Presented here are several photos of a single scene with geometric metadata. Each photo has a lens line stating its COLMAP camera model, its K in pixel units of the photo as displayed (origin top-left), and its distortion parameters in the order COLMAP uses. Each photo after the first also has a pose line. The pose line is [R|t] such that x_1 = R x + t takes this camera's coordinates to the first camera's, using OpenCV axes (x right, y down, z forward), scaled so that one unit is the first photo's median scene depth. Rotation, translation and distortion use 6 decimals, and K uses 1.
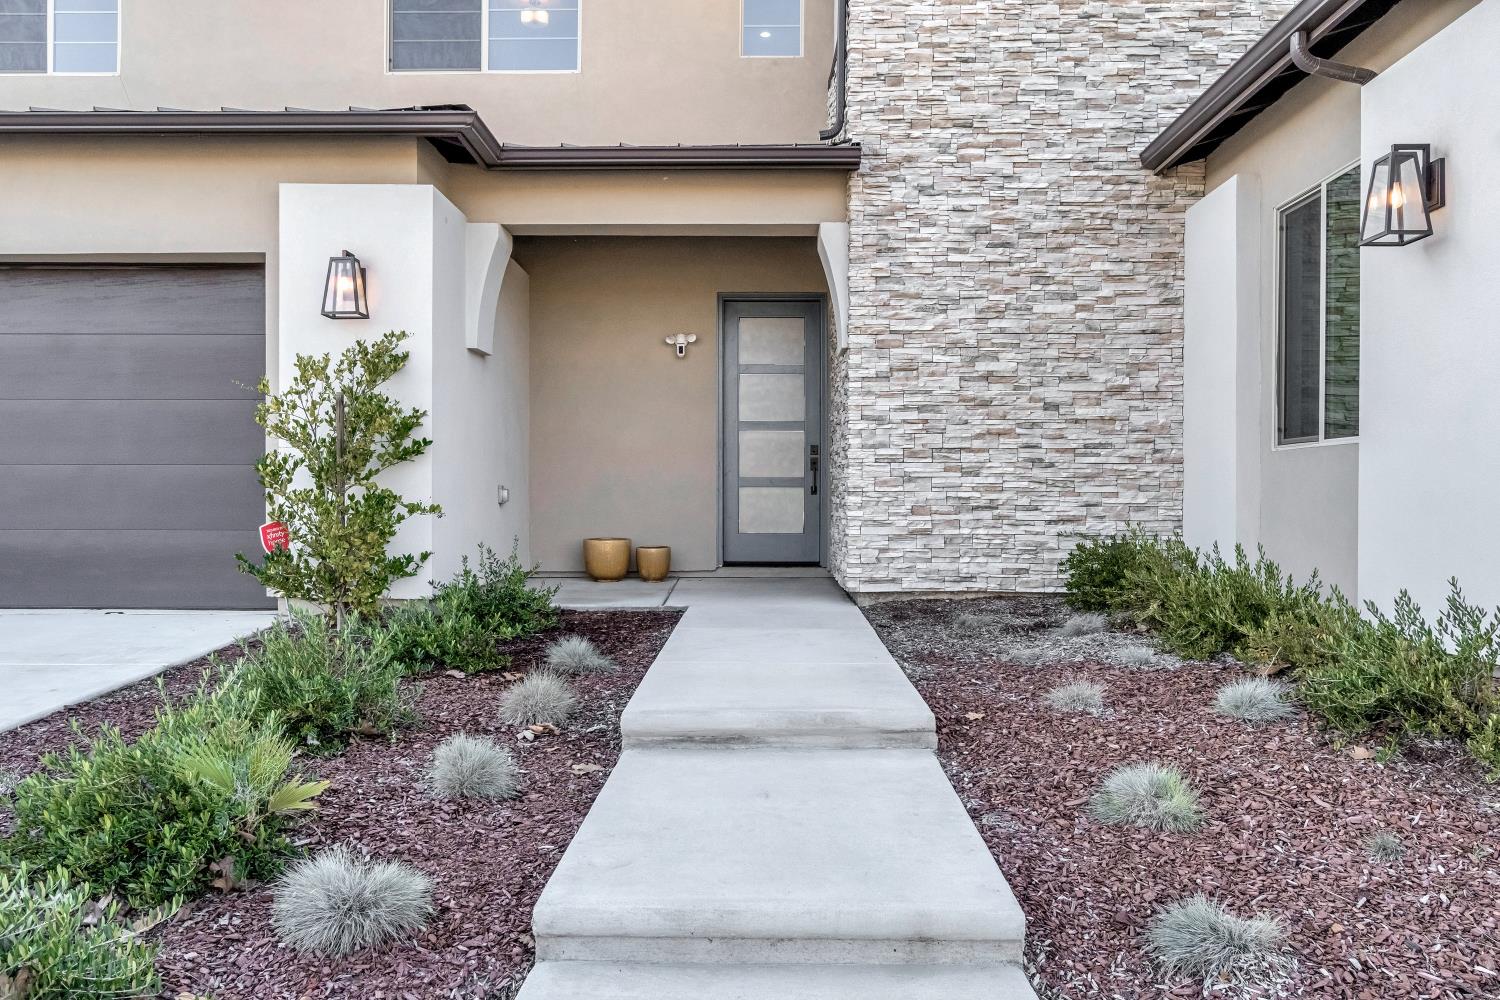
lens RADIAL K [[1172.0, 0, 747.1], [0, 1172.0, 498.0], [0, 0, 1]] dist [0.001629, 0.006698]
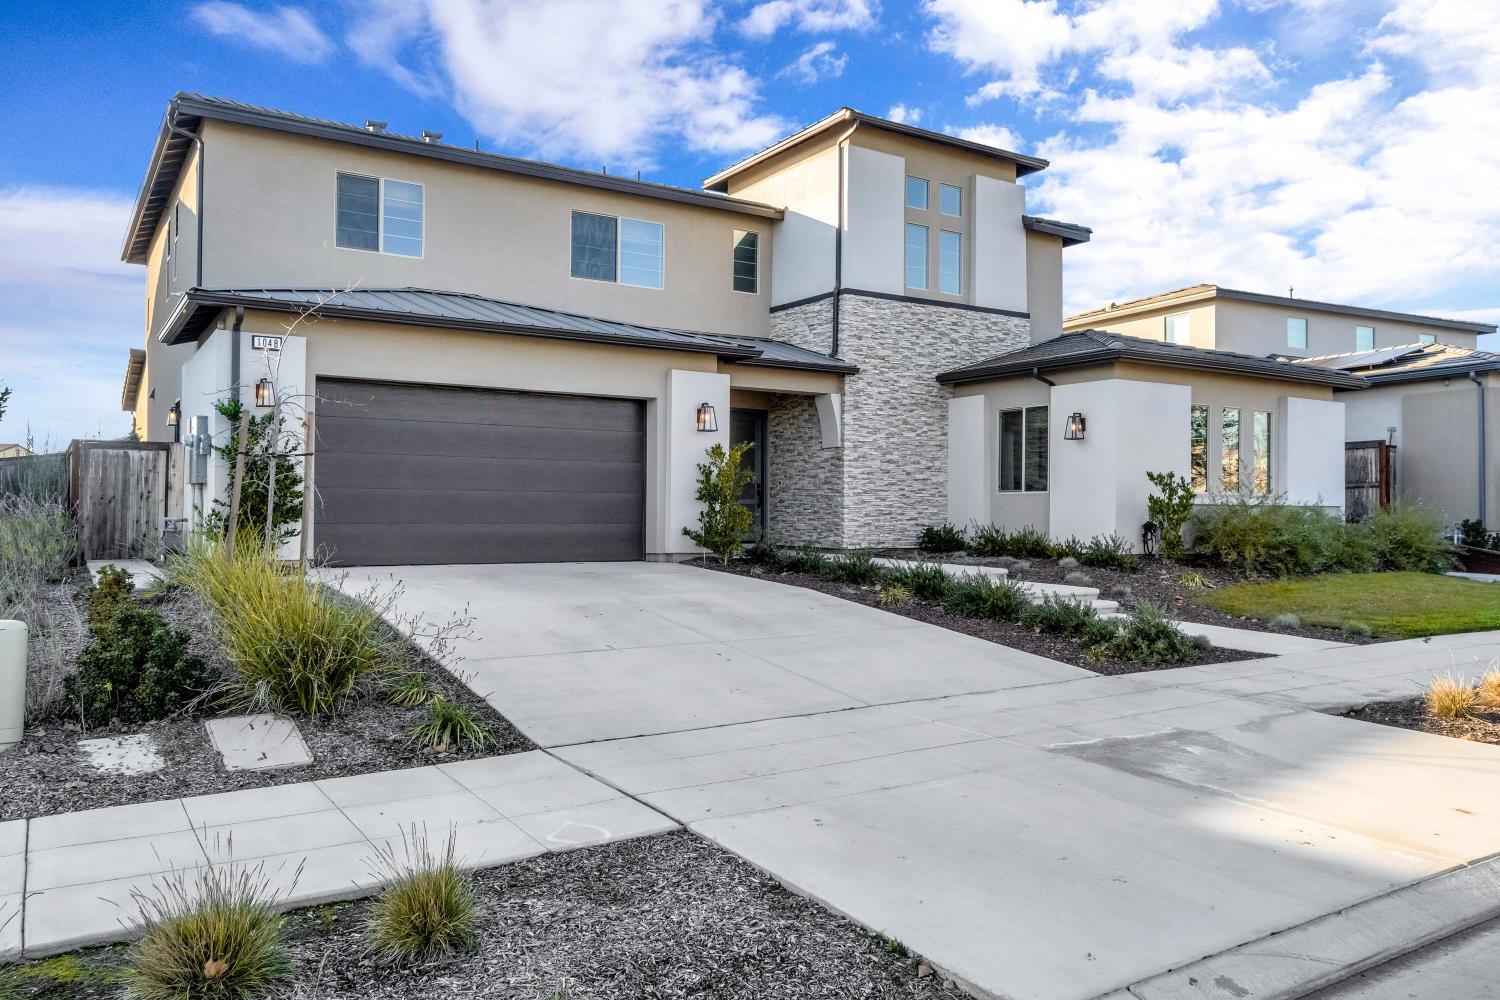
lens RADIAL K [[1095.4, 0, 751.3], [0, 1095.4, 496.2], [0, 0, 1]] dist [0.030444, 0.001188]
pose [[0.834476, 0.011132, 0.550932, -1.314274], [-0.009715, 0.999938, -0.005489, -0.013776], [-0.550959, -0.000772, 0.834532, -0.774655]]
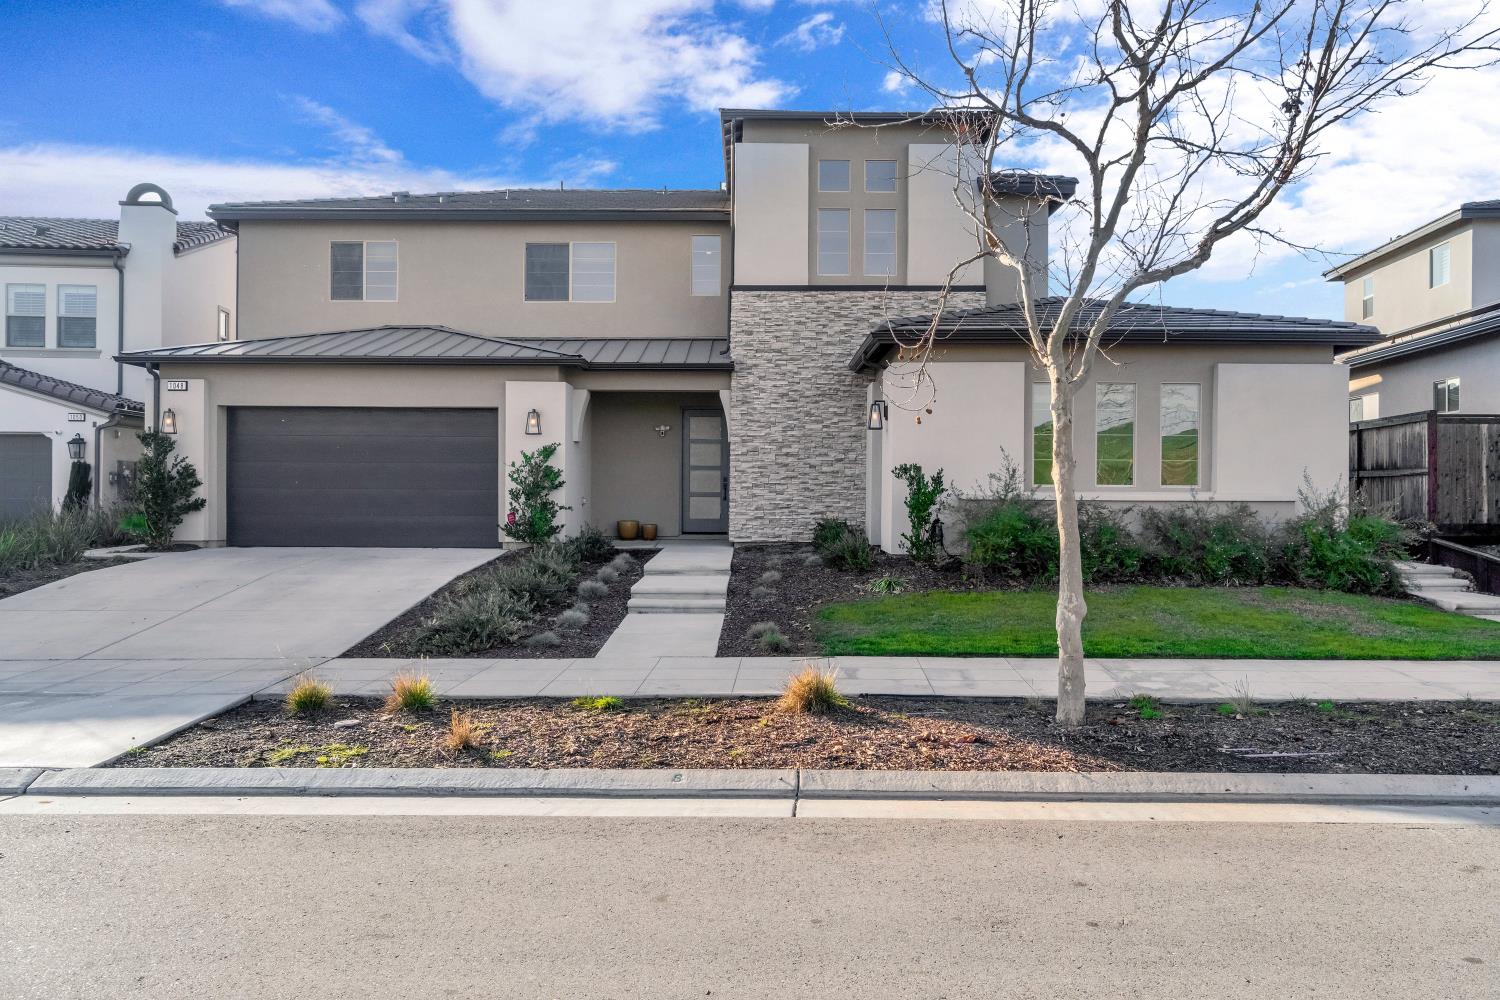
lens RADIAL K [[1172.0, 0, 751.0], [0, 1172.0, 496.5], [0, 0, 1]] dist [0.001629, 0.006698]
pose [[0.999871, 0.003054, 0.015779, 0.091460], [-0.003099, 0.999991, 0.002845, -0.021811], [-0.015770, -0.002894, 0.999871, -1.455637]]
